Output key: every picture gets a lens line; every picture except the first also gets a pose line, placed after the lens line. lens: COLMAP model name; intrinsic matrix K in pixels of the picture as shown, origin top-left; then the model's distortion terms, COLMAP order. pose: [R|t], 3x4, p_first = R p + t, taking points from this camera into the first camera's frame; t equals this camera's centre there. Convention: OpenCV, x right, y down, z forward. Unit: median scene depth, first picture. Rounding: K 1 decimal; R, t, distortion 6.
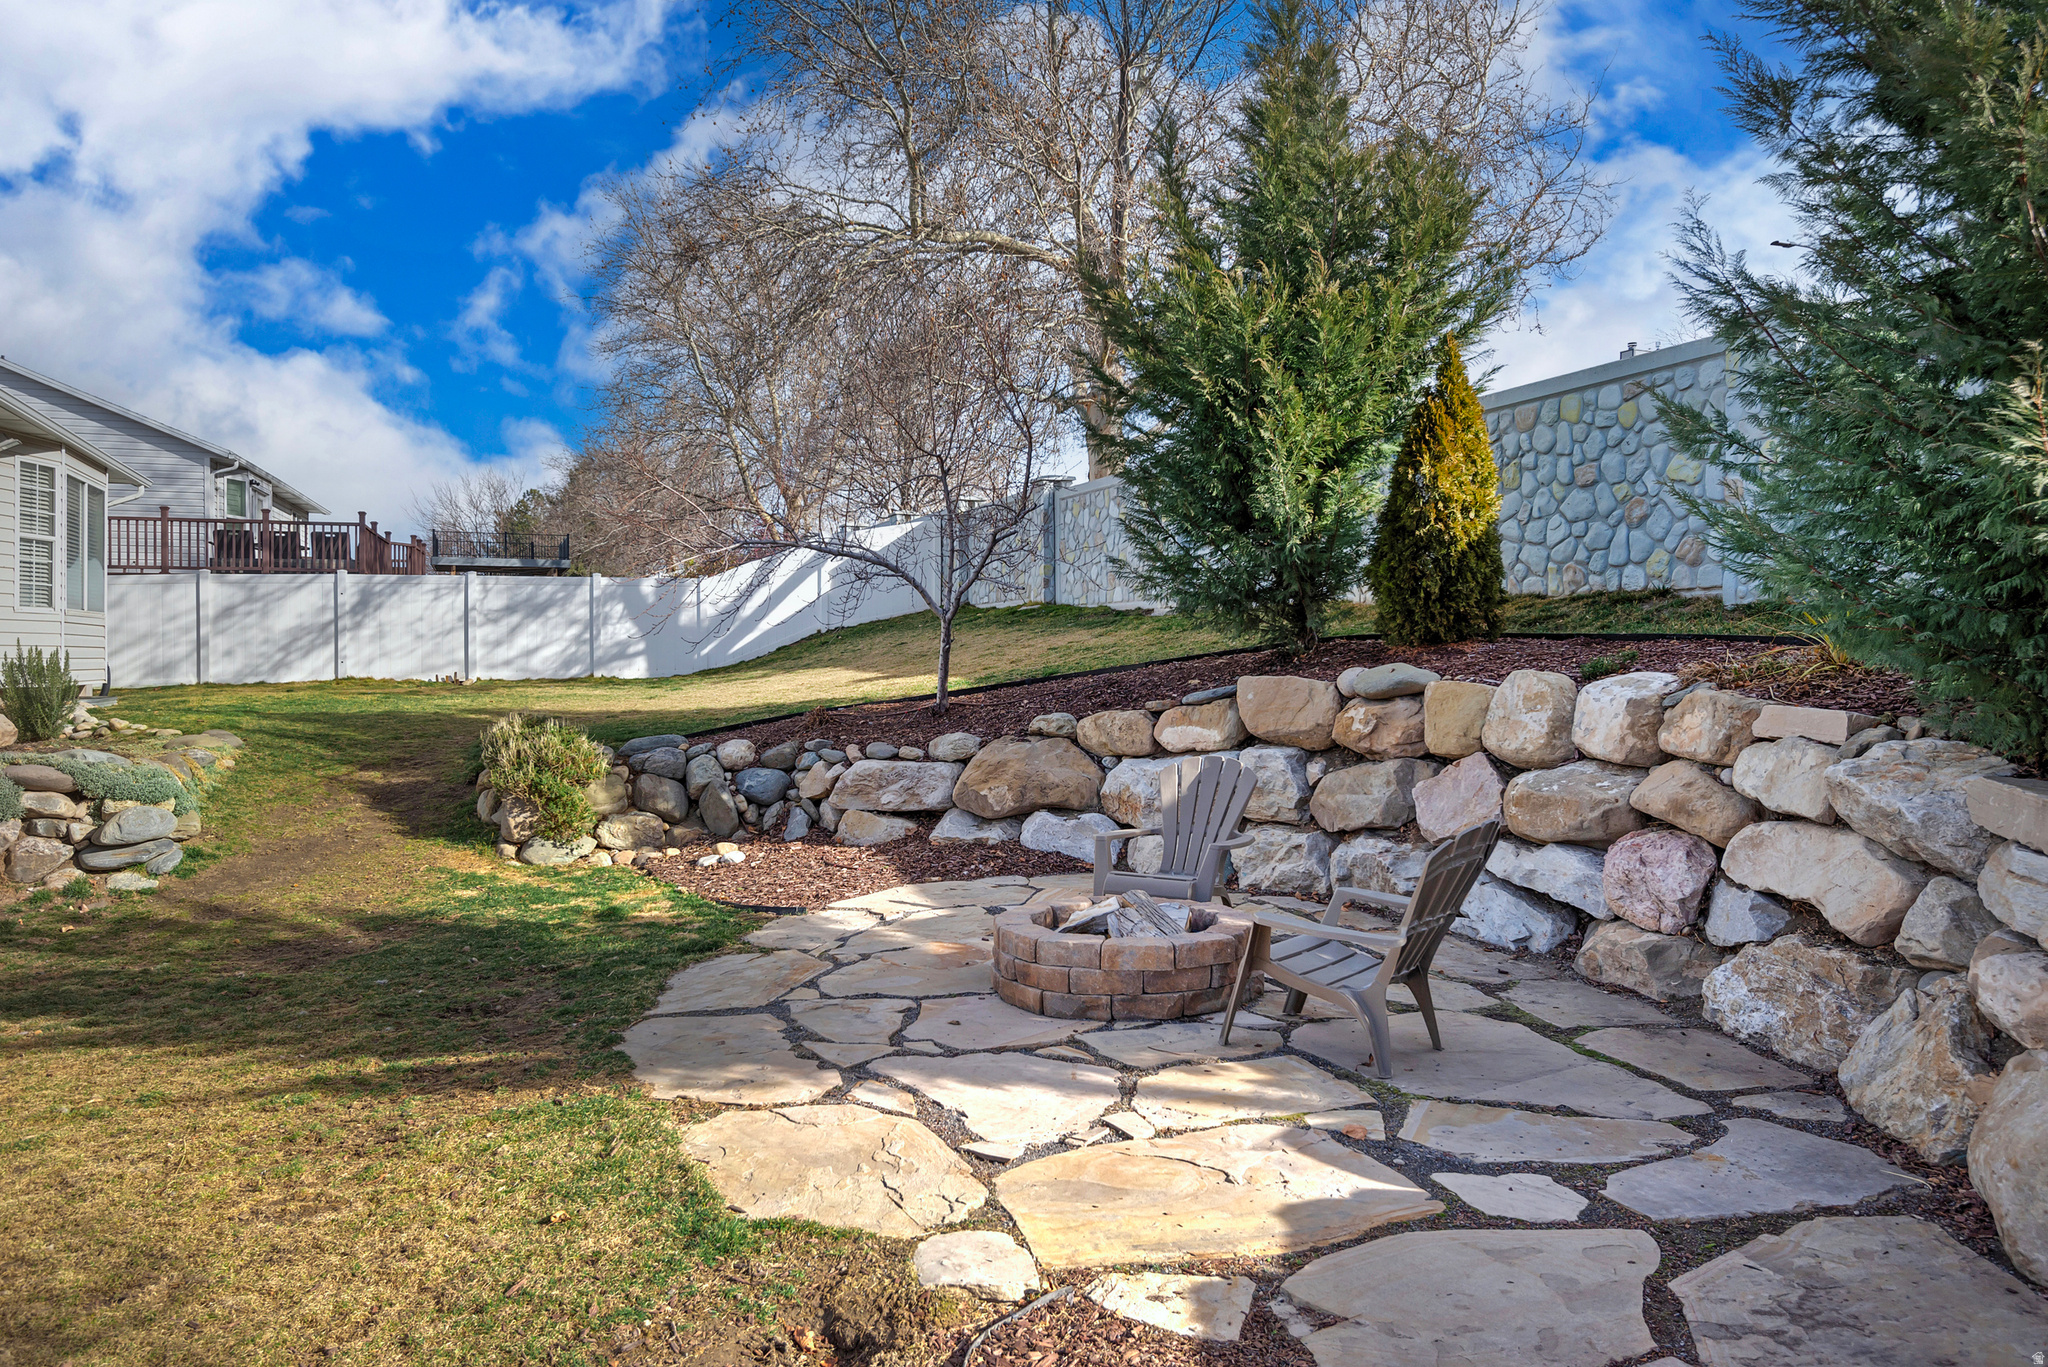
lens RADIAL K [[1379.2, 0, 1025.3], [0, 1379.2, 683.5], [0, 0, 1]] dist [0.012120, 0.000649]
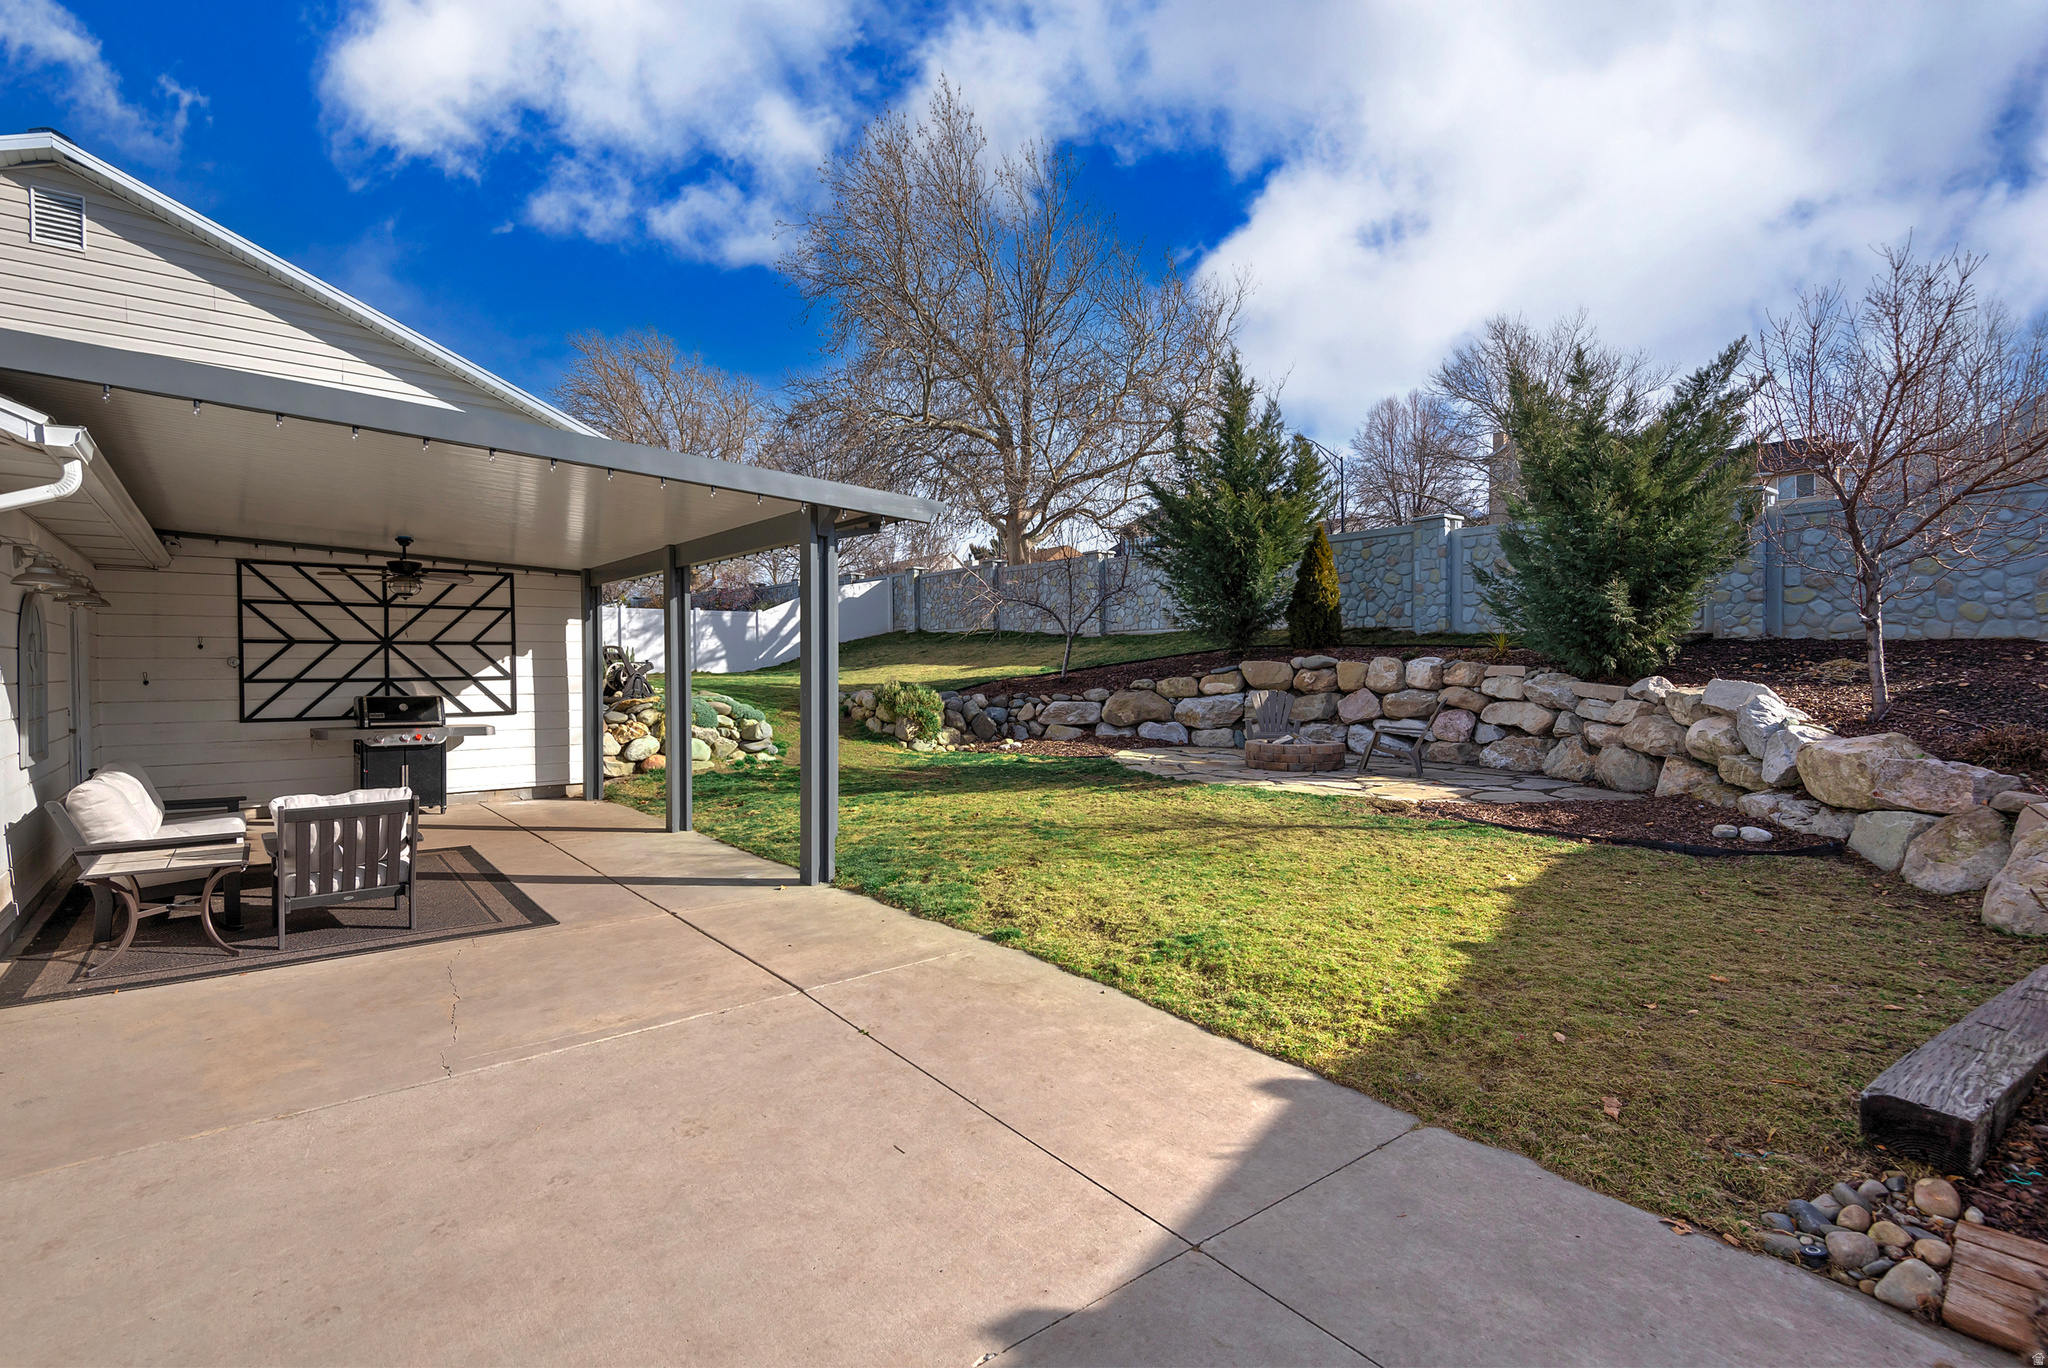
lens RADIAL K [[965.2, 0, 1017.6], [0, 965.2, 677.2], [0, 0, 1]] dist [0.020097, 0.000101]
pose [[0.962081, 0.000360, 0.272762, -0.651377], [0.002851, 0.999931, -0.011374, 0.038804], [-0.272747, 0.011720, 0.962014, -0.477550]]
